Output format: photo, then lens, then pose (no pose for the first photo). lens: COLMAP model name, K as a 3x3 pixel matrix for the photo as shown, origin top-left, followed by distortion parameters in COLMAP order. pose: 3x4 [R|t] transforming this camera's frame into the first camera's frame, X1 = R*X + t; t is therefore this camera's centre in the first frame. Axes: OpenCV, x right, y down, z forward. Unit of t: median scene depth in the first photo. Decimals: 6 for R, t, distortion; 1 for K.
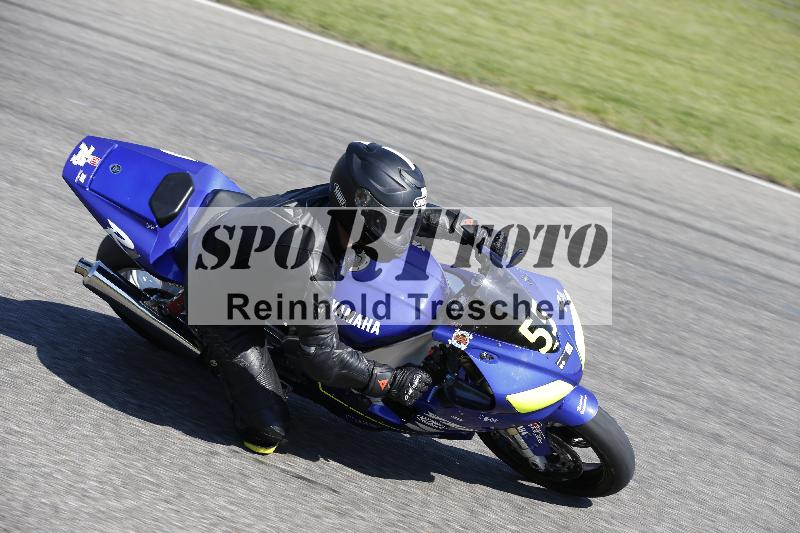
lens RADIAL K [[2601.2, 0, 400.0], [0, 2601.2, 266.5], [0, 0, 1]] dist [-0.813653, -0.829842]
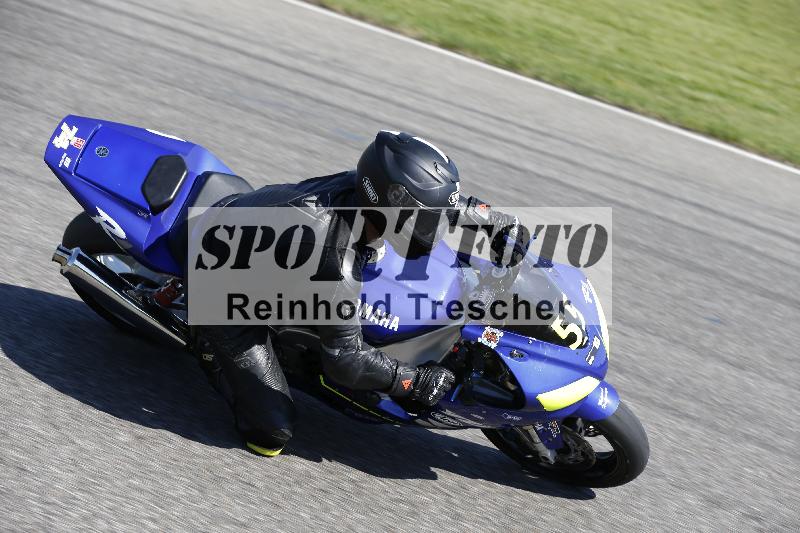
lens RADIAL K [[2601.2, 0, 400.0], [0, 2601.2, 266.5], [0, 0, 1]] dist [-0.813653, -0.829842]
pose [[0.991610, -0.011334, 0.128765, -0.126049], [0.004260, 0.998473, 0.055082, -0.048022], [-0.129193, -0.054072, 0.990144, 0.066920]]
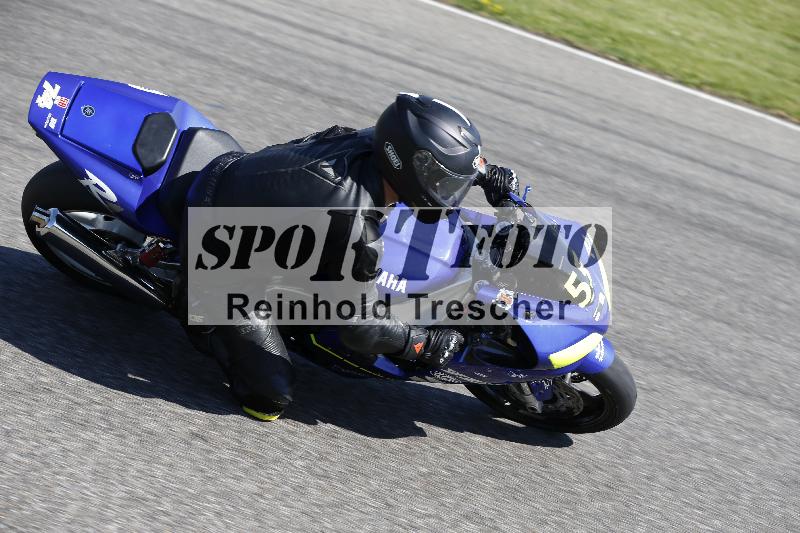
lens RADIAL K [[2601.2, 0, 400.0], [0, 2601.2, 266.5], [0, 0, 1]] dist [-0.813653, -0.829842]
pose [[0.946959, -0.047409, 0.317839, -0.297201], [0.002784, 0.990231, 0.139408, -0.109539], [-0.321343, -0.131128, 0.937840, 0.132604]]
